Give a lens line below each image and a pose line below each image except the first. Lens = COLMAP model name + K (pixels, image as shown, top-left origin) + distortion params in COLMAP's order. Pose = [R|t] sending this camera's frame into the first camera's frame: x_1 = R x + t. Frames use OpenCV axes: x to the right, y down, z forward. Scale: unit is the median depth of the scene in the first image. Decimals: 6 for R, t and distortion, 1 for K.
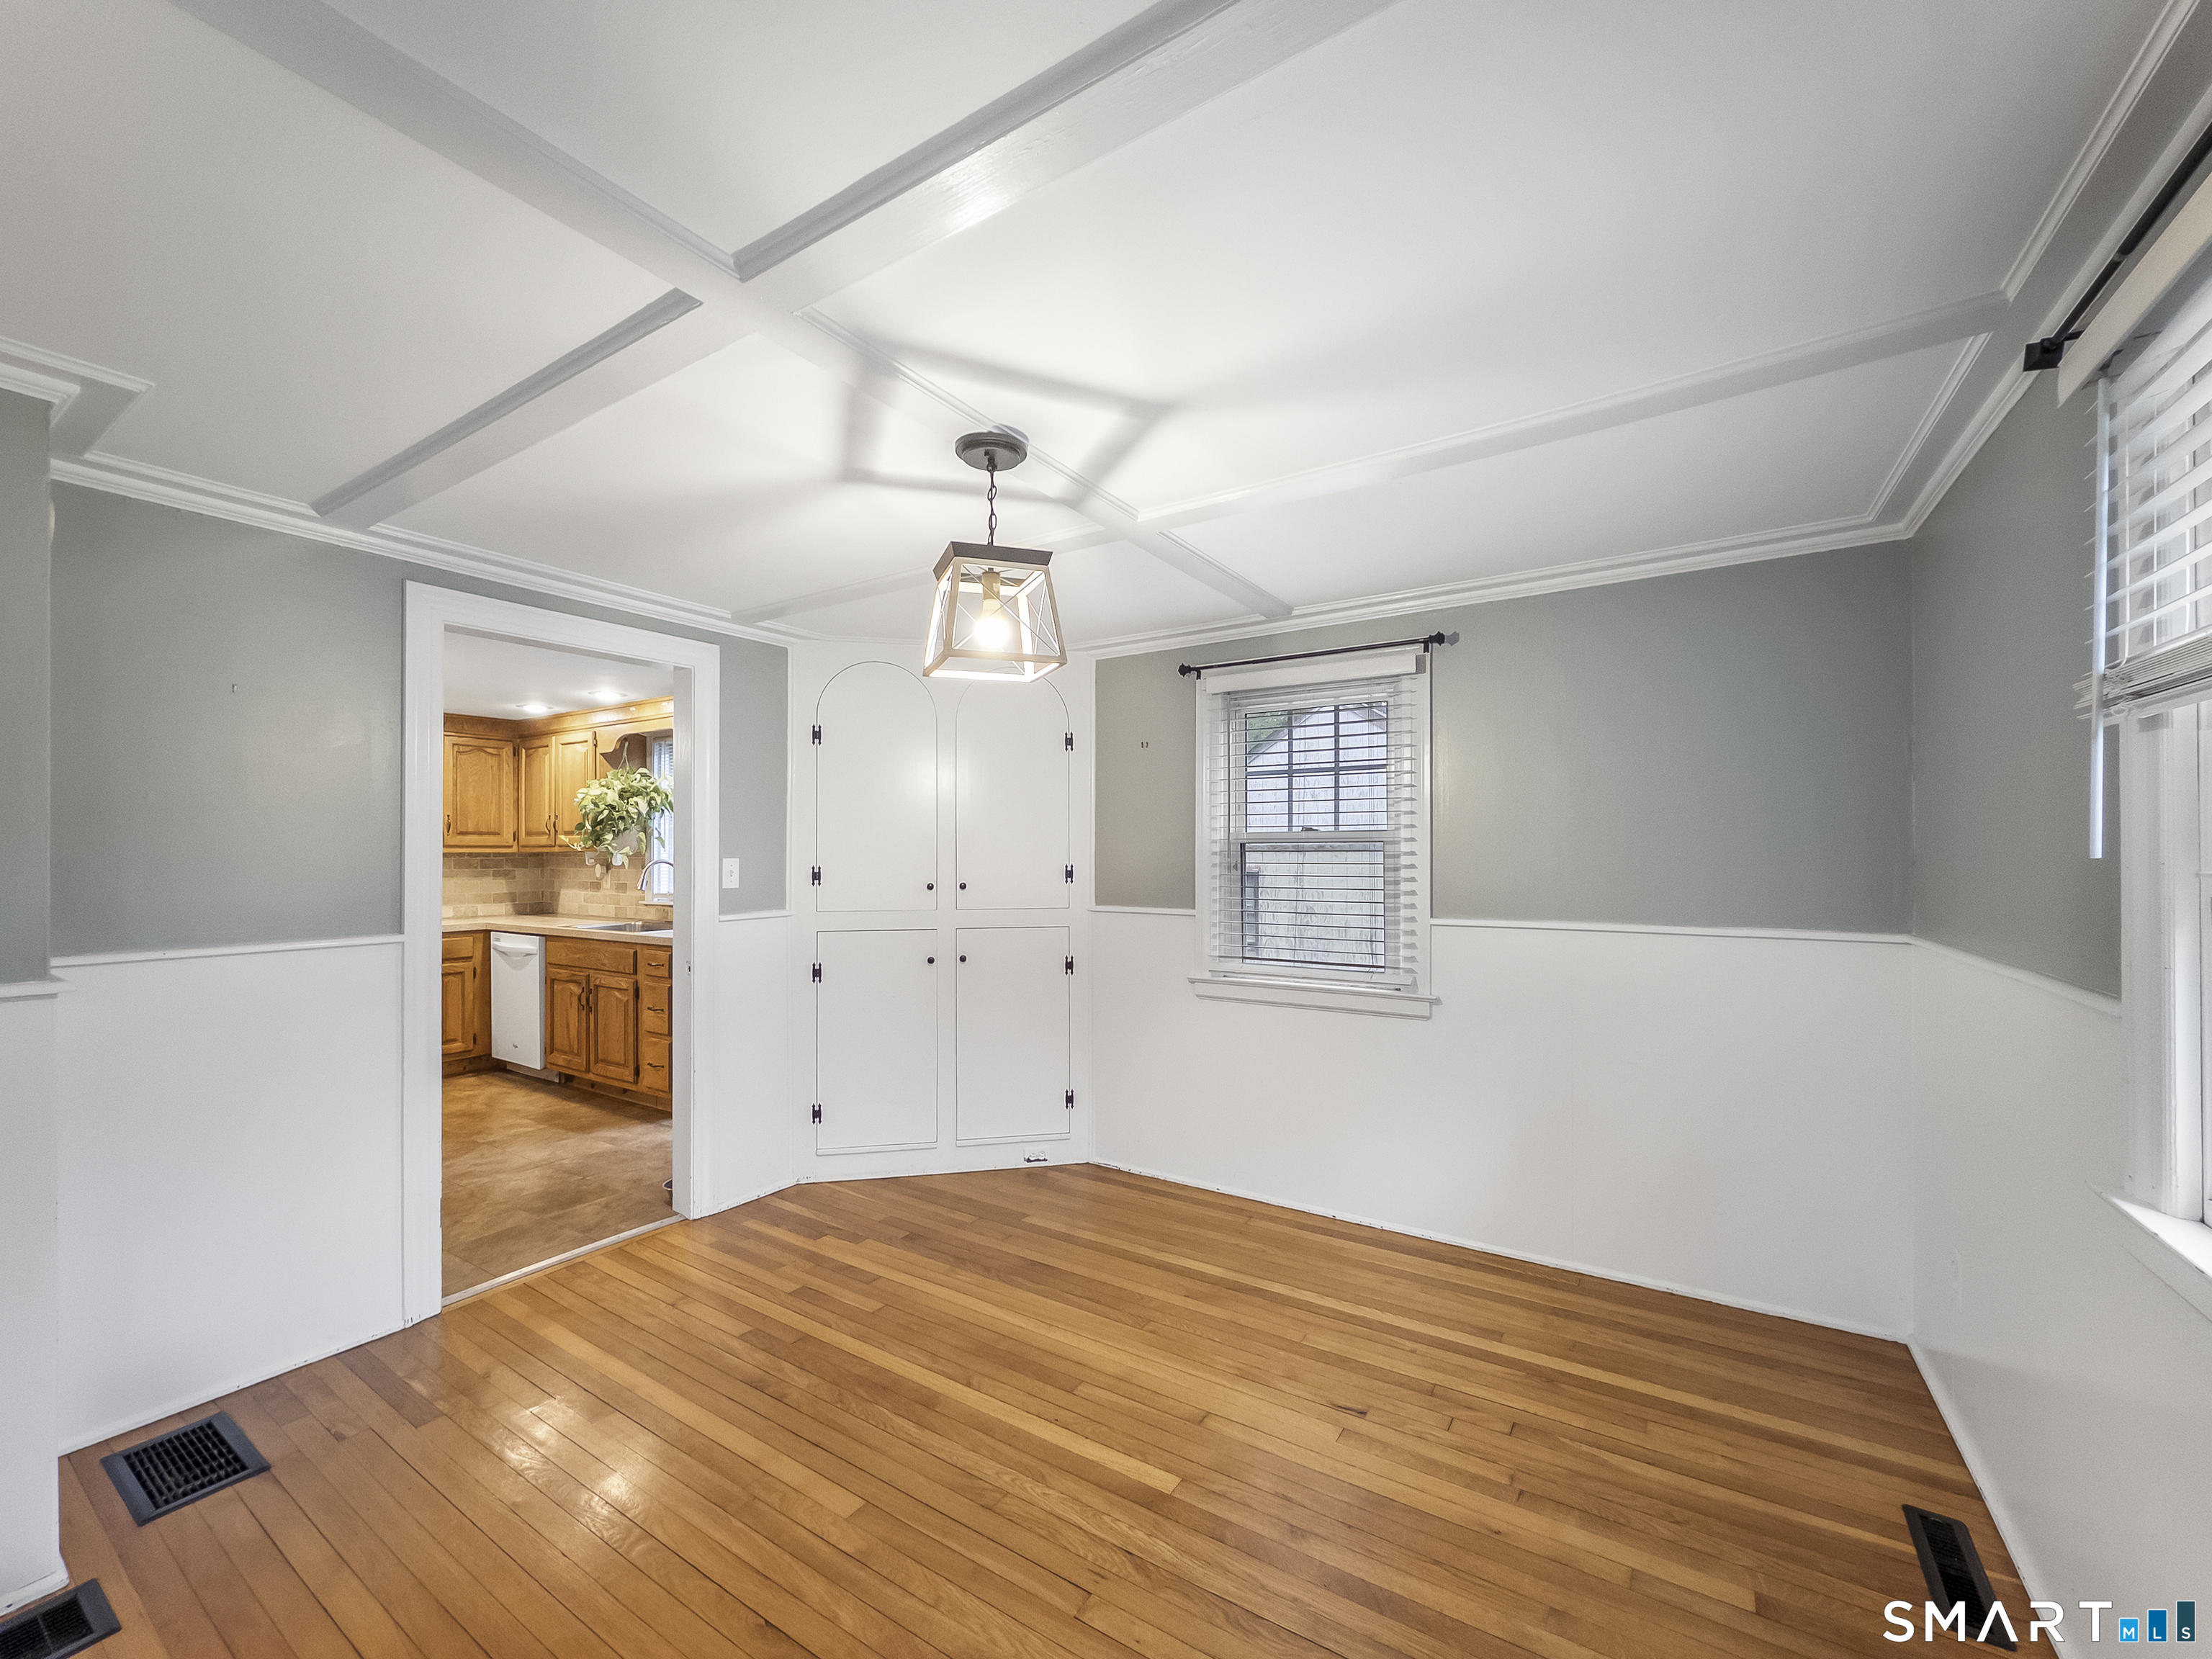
lens RADIAL K [[904.6, 0, 1116.8], [0, 904.6, 847.4], [0, 0, 1]] dist [0.001306, -0.000829]
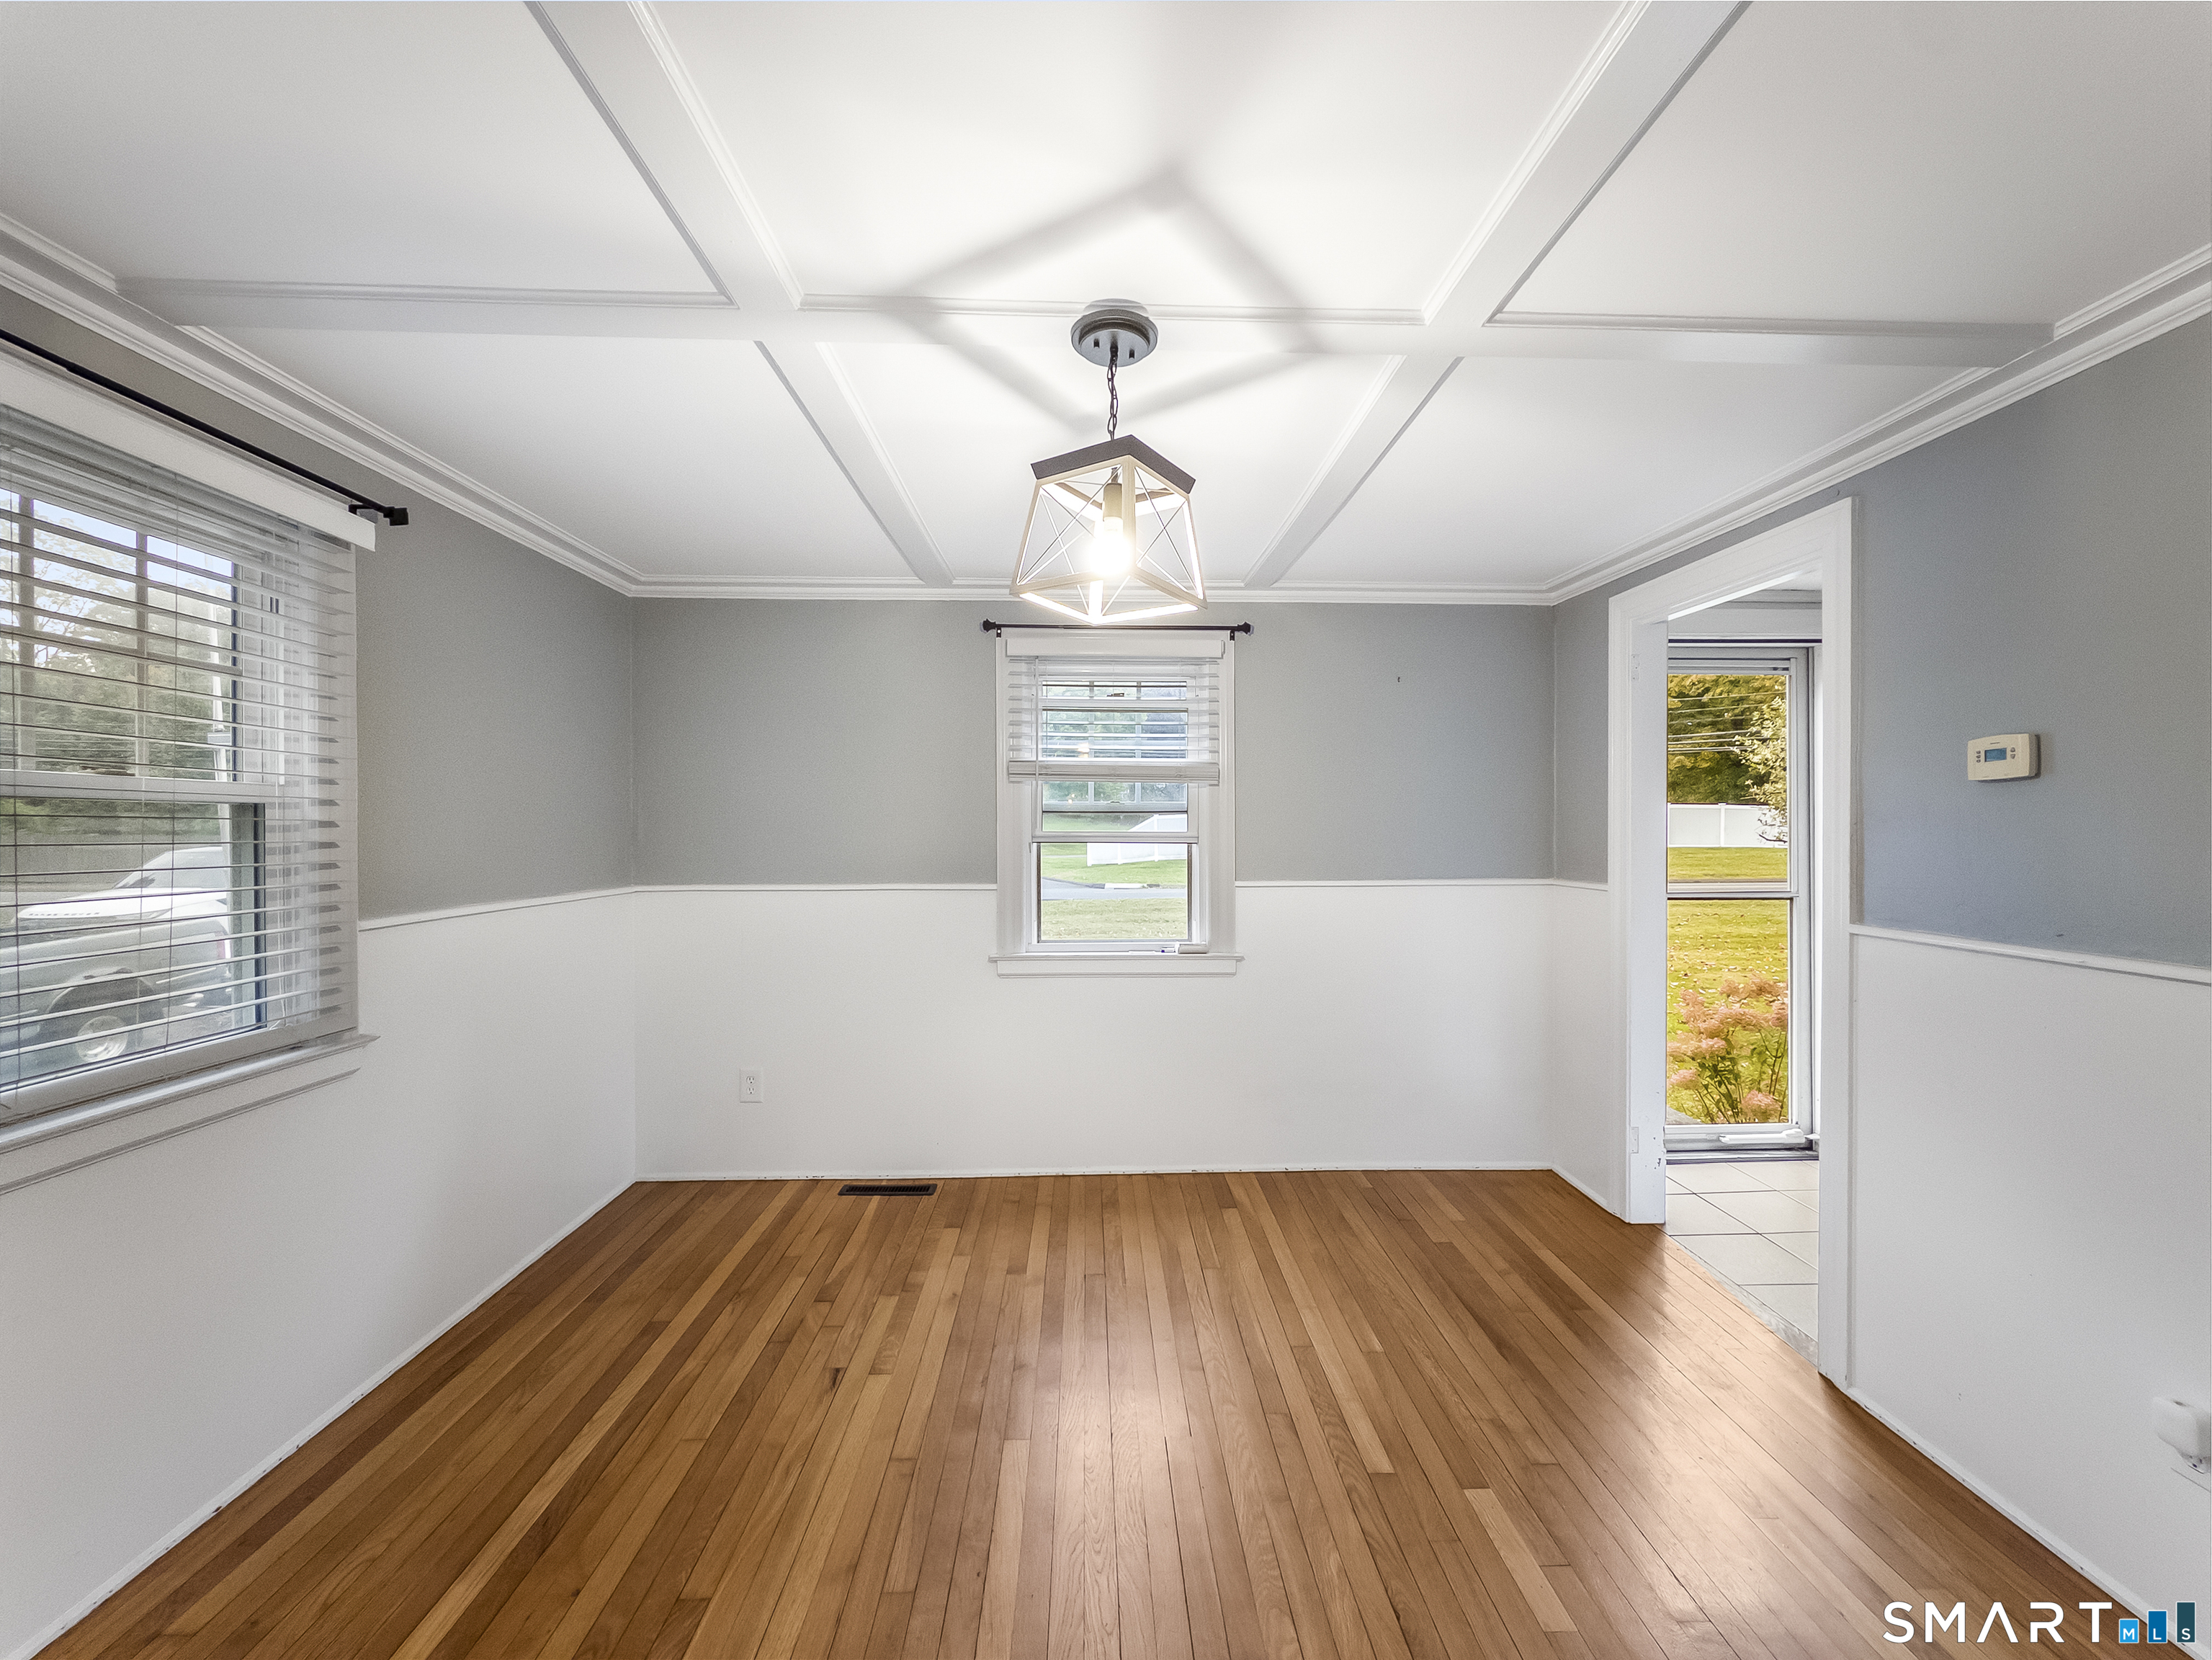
lens RADIAL K [[904.8, 0, 1111.6], [0, 904.8, 828.3], [0, 0, 1]] dist [0.001306, -0.000829]
pose [[-0.575387, 0.006077, 0.817859, -0.781550], [-0.003030, 0.999950, -0.009561, 0.027199], [-0.817876, -0.007980, -0.575340, 1.411941]]
